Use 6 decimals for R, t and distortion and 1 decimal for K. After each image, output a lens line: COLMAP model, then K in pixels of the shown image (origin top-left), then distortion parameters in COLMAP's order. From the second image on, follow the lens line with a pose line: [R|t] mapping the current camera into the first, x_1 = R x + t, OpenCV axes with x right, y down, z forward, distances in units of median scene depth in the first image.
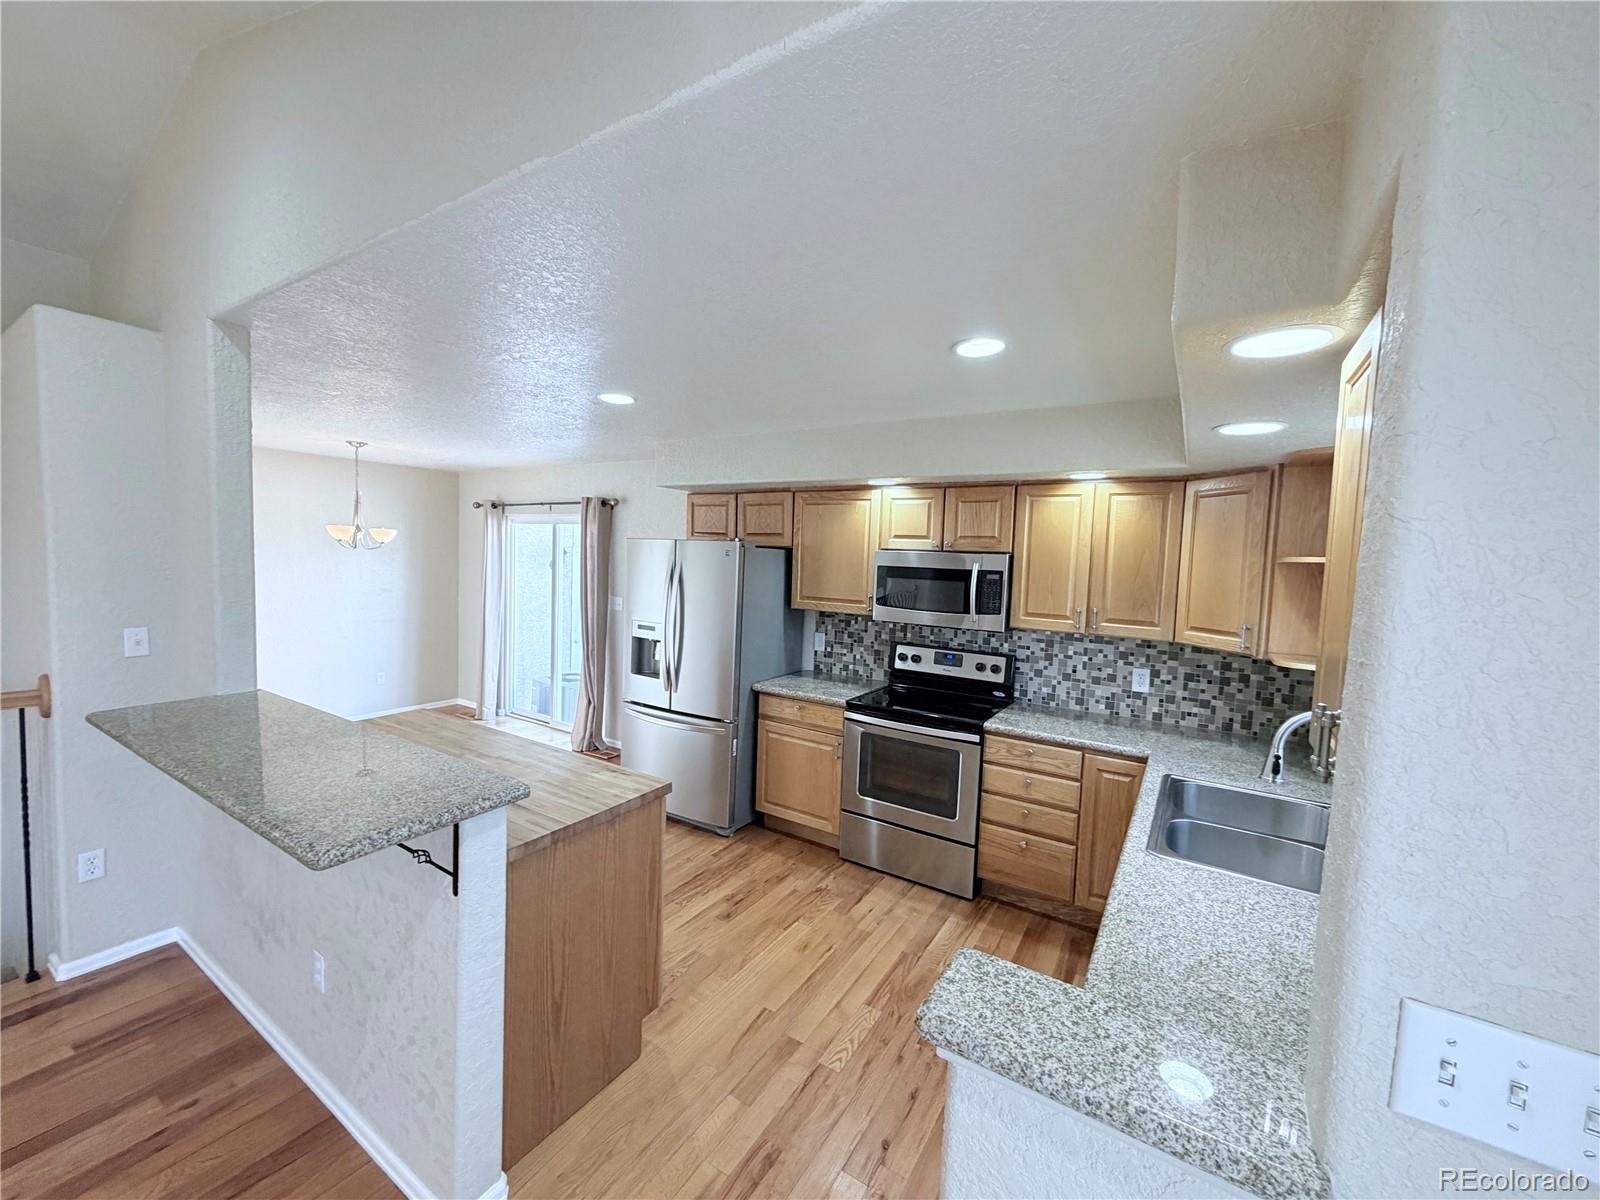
lens RADIAL K [[638.5, 0, 796.7], [0, 638.5, 597.7], [0, 0, 1]] dist [-0.000340, -0.000365]
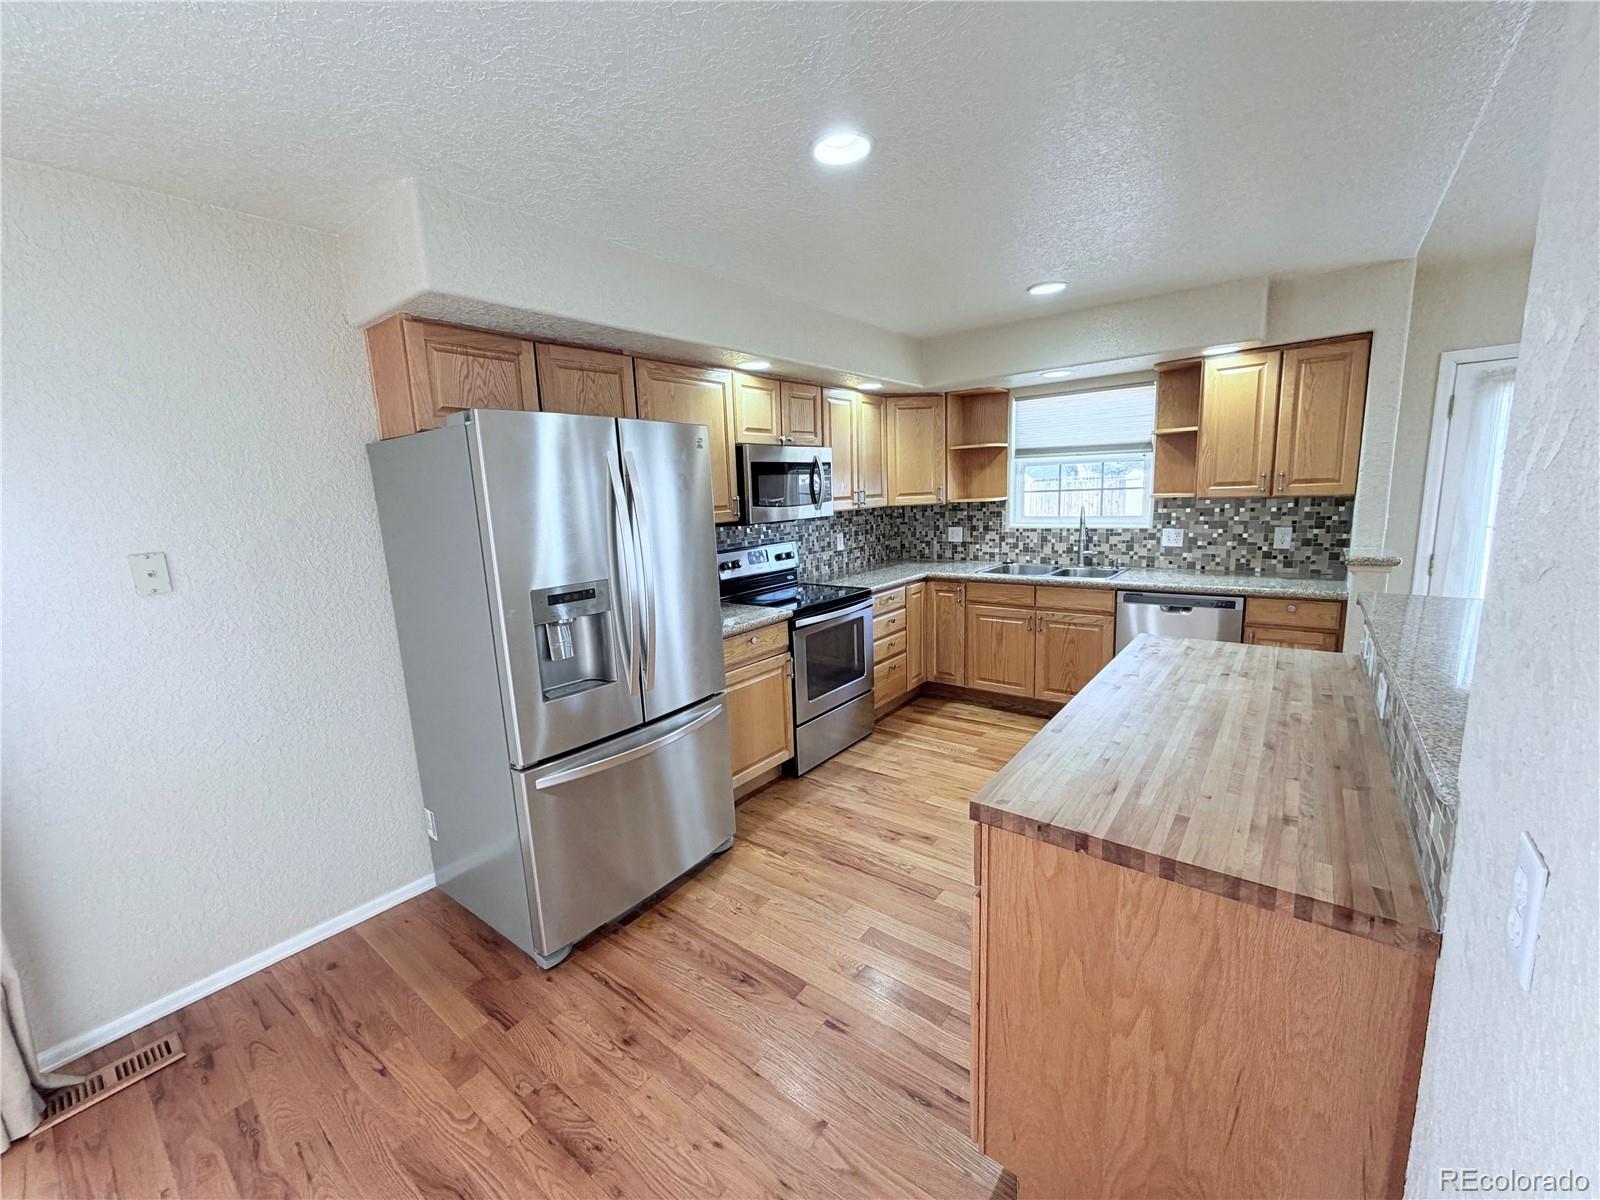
lens RADIAL K [[638.5, 0, 796.7], [0, 638.5, 597.7], [0, 0, 1]] dist [-0.000340, -0.000365]
pose [[0.099467, -0.209315, 0.972776, -0.818111], [0.109359, 0.974002, 0.198396, -0.037447], [-0.989013, 0.086648, 0.119772, 0.897072]]
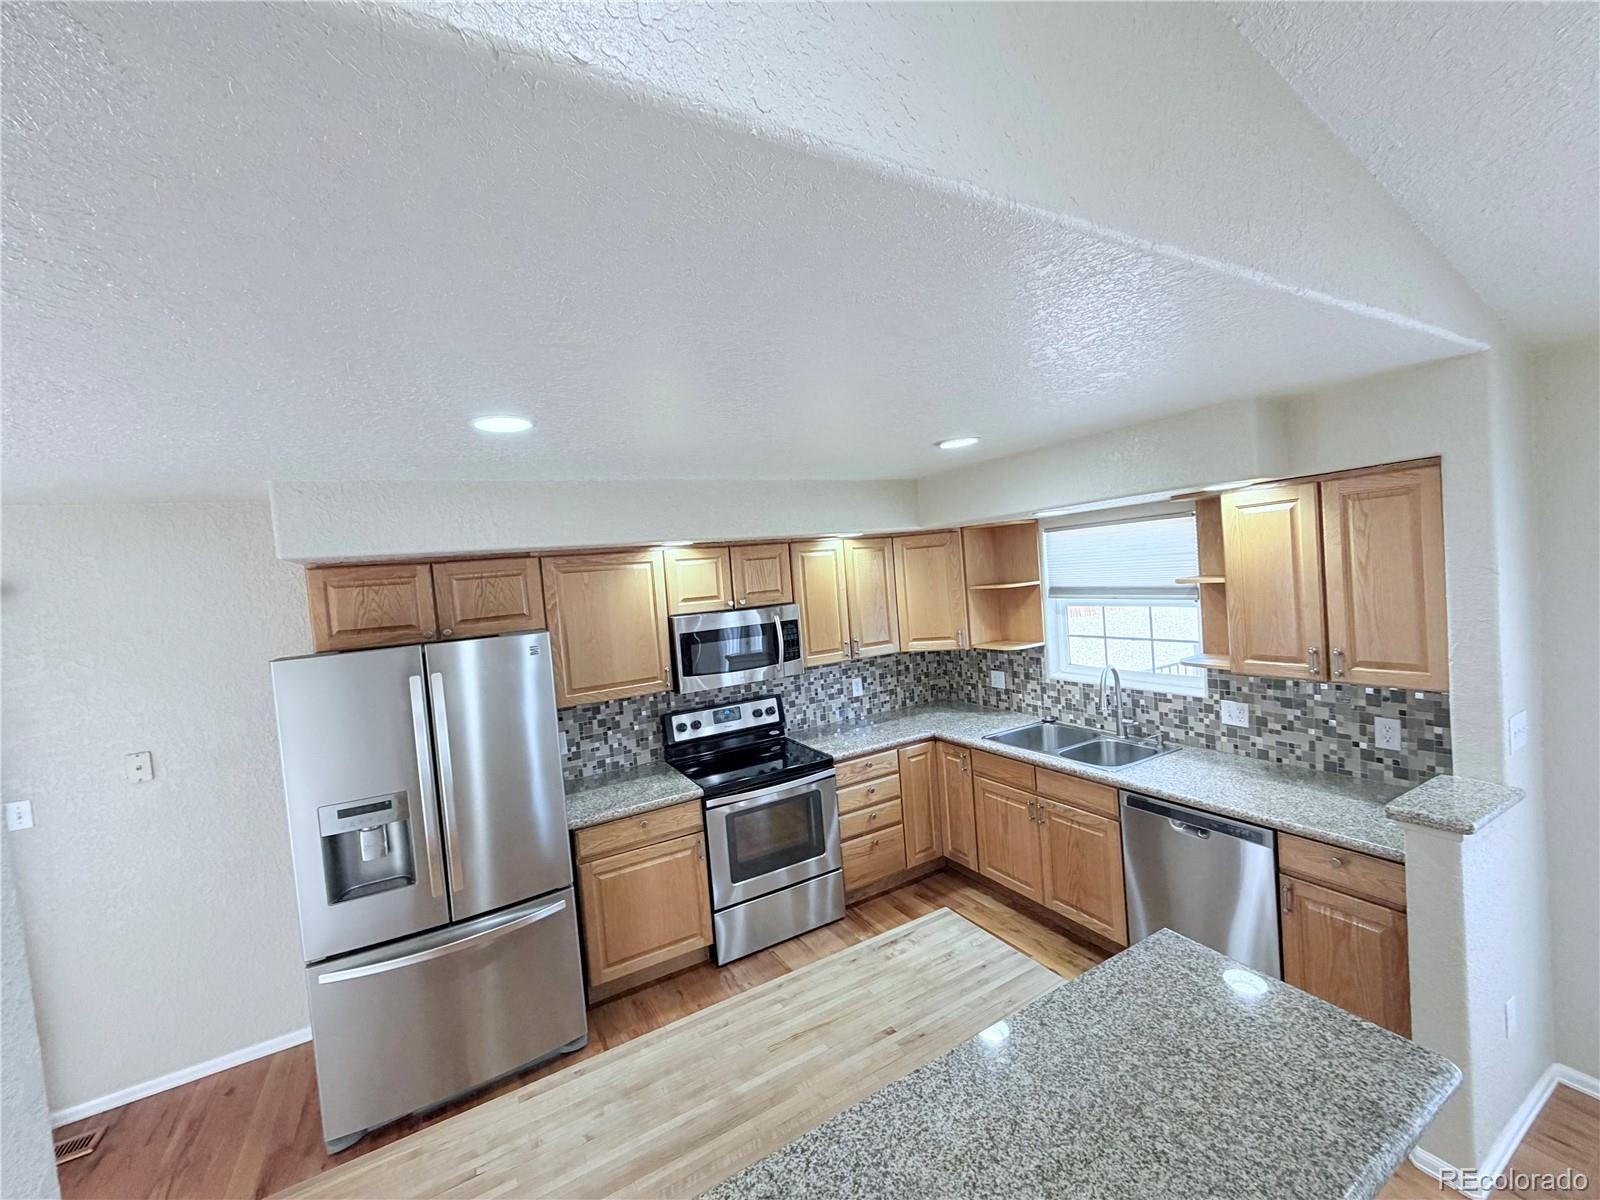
lens RADIAL K [[638.5, 0, 796.7], [0, 638.5, 597.7], [0, 0, 1]] dist [-0.000340, -0.000365]
pose [[0.467436, -0.109677, 0.877197, -0.619555], [0.153311, 0.987296, 0.041747, -0.120238], [-0.870632, 0.114970, 0.478312, 0.441022]]
